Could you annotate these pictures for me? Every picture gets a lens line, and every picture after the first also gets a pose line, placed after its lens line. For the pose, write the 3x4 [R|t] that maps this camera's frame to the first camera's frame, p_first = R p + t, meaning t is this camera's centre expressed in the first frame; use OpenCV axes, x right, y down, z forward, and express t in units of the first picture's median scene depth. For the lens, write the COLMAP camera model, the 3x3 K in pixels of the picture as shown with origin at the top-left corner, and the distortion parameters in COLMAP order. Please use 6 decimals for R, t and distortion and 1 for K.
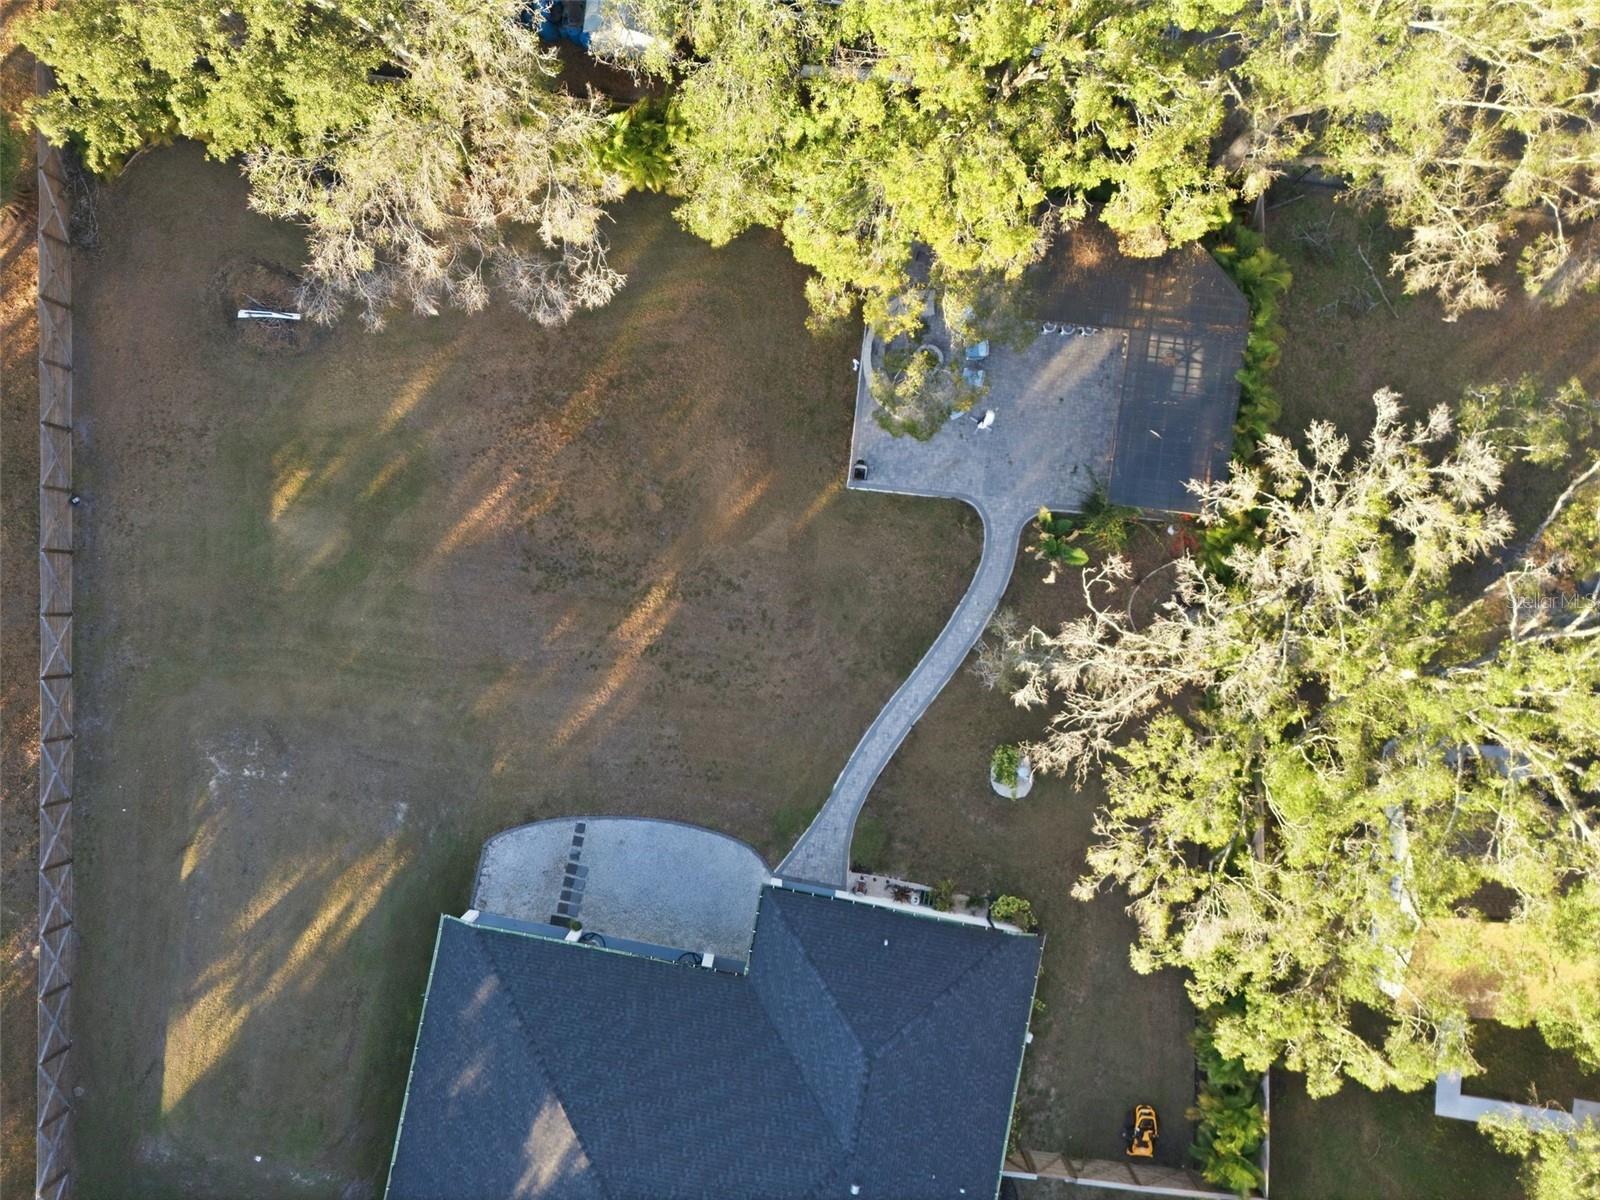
lens RADIAL K [[1170.6, 0, 798.4], [0, 1170.6, 607.5], [0, 0, 1]] dist [0.089992, -0.097930]
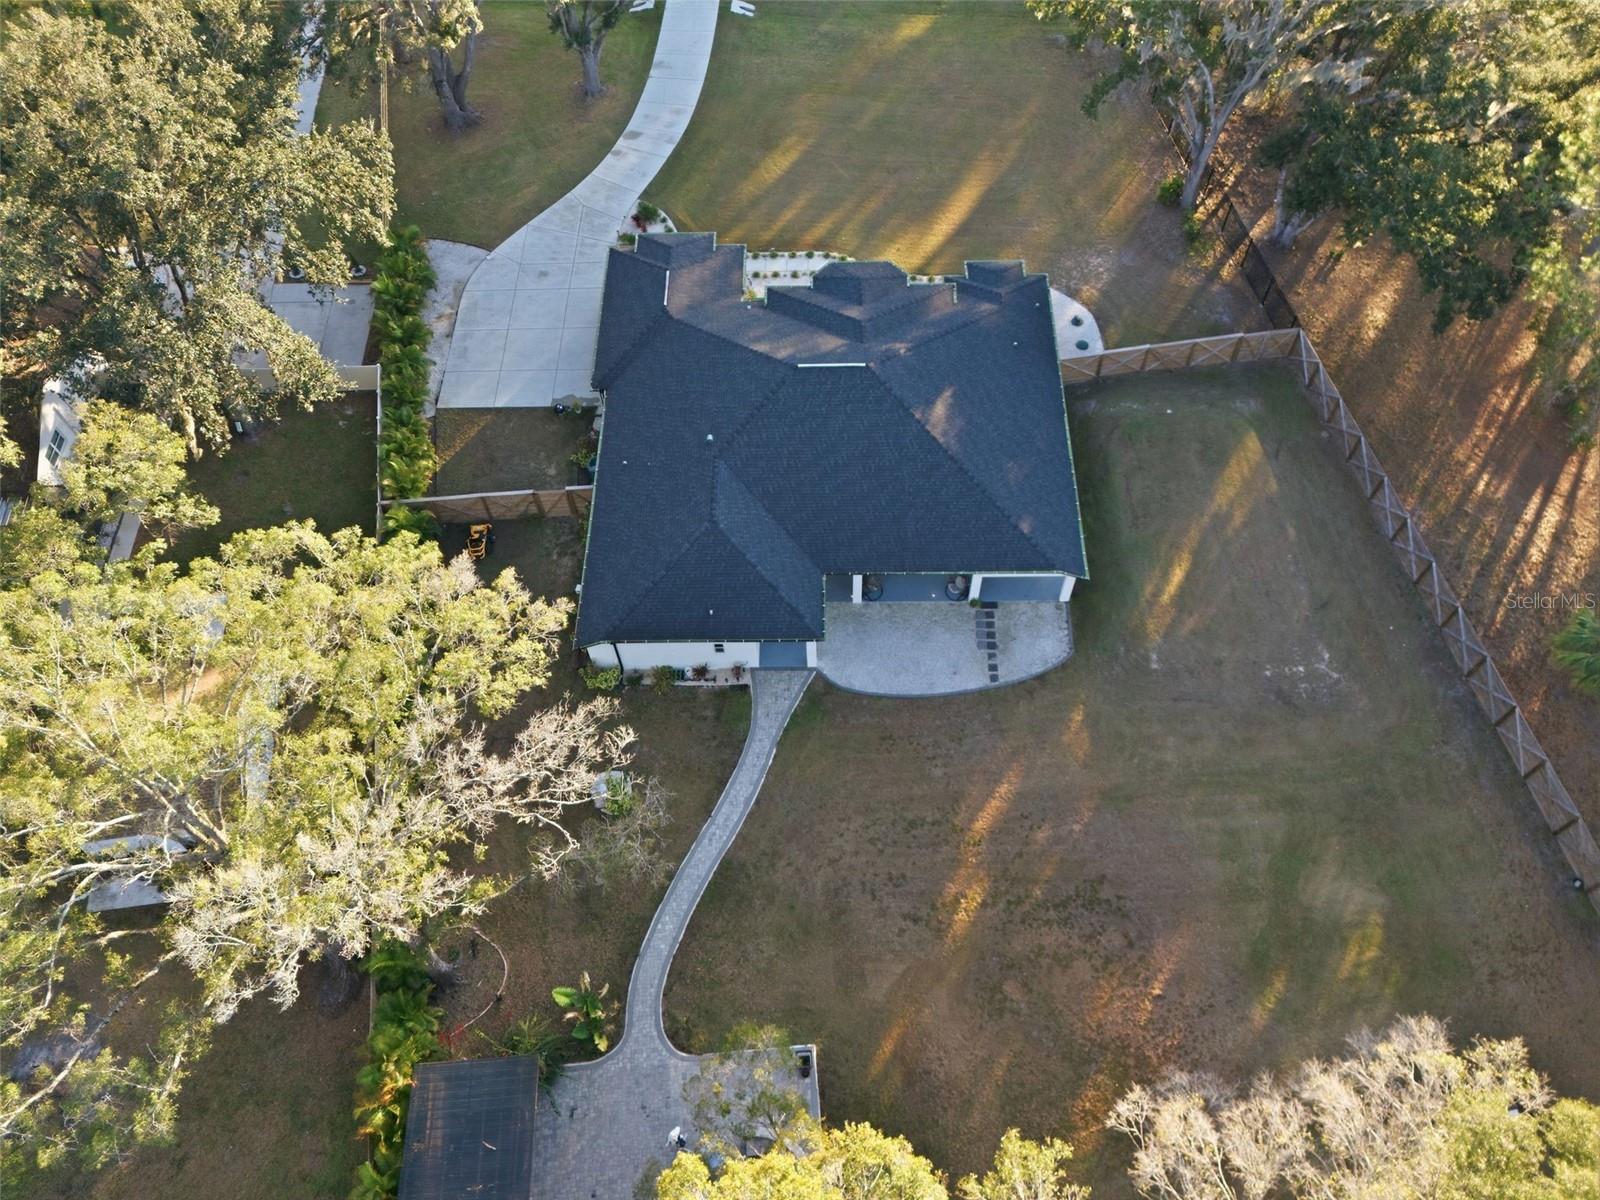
lens RADIAL K [[1170.6, 0, 798.4], [0, 1170.6, 607.5], [0, 0, 1]] dist [0.089992, -0.097930]
pose [[-0.983845, 0.162922, -0.074195, 0.068698], [-0.177441, -0.832537, 0.524783, -0.307121], [0.023729, 0.529471, 0.847996, 0.020860]]
